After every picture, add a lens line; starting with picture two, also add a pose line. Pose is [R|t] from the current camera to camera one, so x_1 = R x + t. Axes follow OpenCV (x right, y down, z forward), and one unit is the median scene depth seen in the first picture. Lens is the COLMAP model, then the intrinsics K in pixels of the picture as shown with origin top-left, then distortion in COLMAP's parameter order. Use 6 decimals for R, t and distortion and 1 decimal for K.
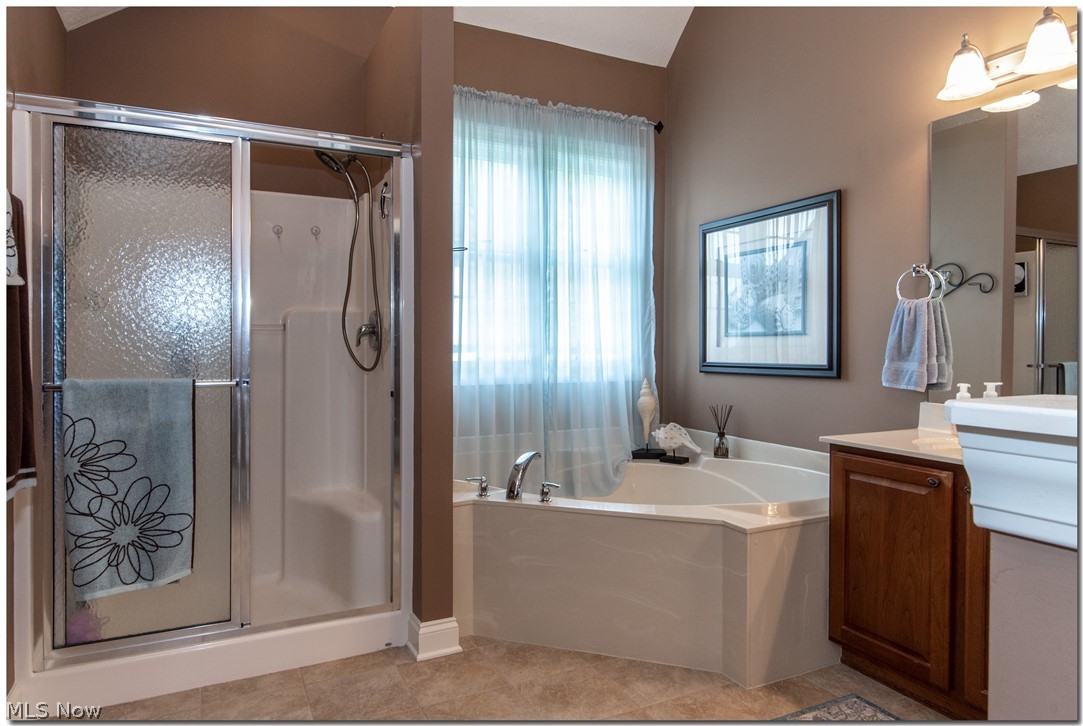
lens RADIAL K [[676.0, 0, 544.9], [0, 676.0, 355.1], [0, 0, 1]] dist [0.015239, -0.004235]
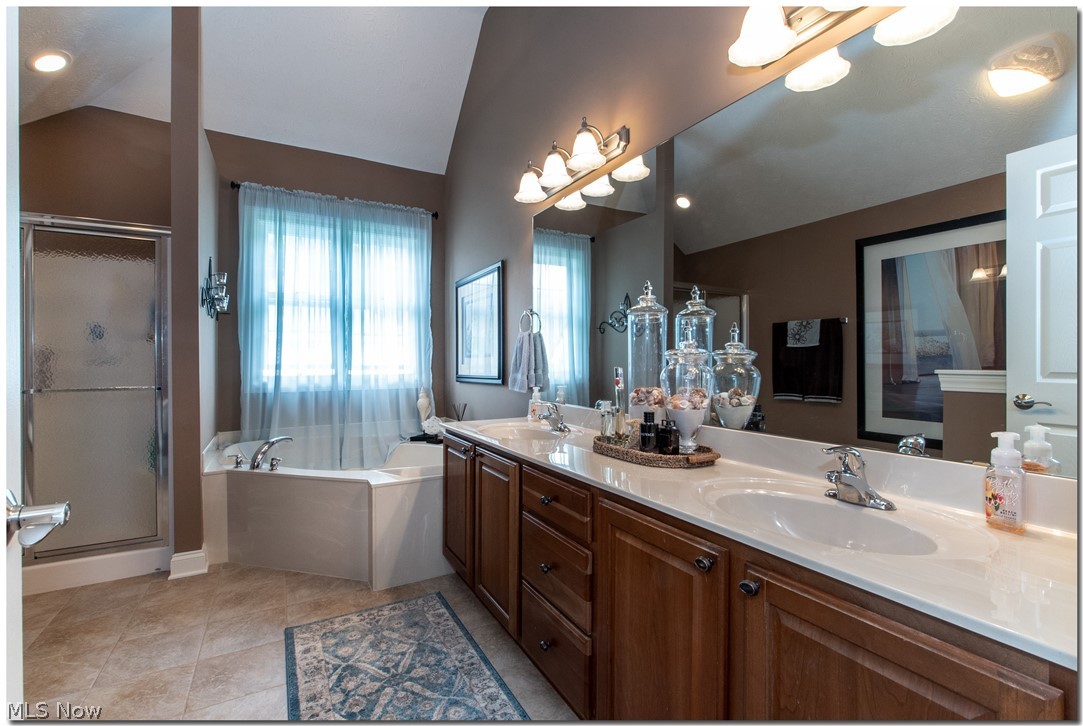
lens RADIAL K [[479.3, 0, 539.2], [0, 479.3, 367.1], [0, 0, 1]] dist [0.004231, -0.003278]
pose [[0.998765, -0.006904, 0.049200, 0.459555], [0.007221, 0.999954, -0.006265, 0.002372], [-0.049155, 0.006613, 0.998769, -0.065069]]
